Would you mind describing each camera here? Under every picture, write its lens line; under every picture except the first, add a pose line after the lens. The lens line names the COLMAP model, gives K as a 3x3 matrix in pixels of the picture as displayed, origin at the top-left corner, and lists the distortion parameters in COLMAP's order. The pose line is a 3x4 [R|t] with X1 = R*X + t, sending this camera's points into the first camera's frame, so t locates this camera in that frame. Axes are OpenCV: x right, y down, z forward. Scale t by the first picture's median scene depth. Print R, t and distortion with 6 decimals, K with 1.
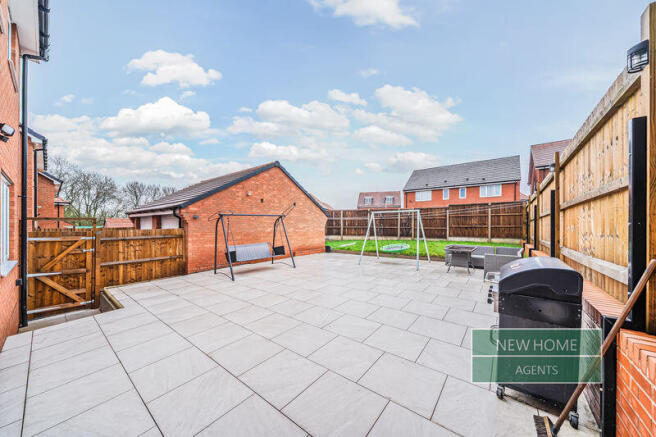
lens RADIAL K [[233.7, 0, 326.4], [0, 233.7, 225.7], [0, 0, 1]] dist [0.000642, 0.000011]
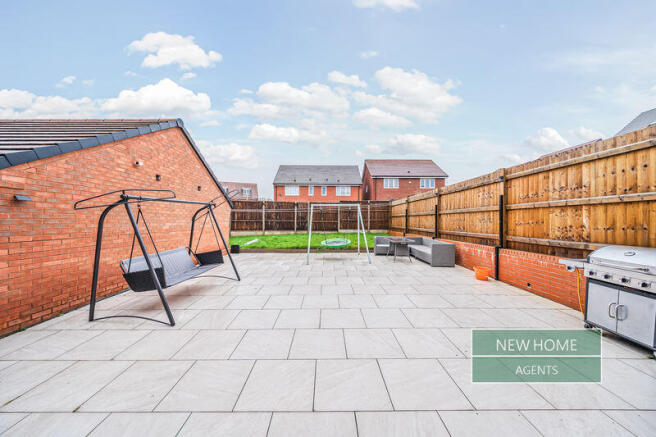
lens RADIAL K [[231.0, 0, 328.0], [0, 231.0, 218.5], [0, 0, 1]] dist [0.000444, -0.000004]
pose [[0.780271, 0.005091, 0.625421, -0.226289], [-0.004270, 0.999987, -0.002813, -0.001429], [-0.625427, -0.000476, 0.780282, 0.190562]]
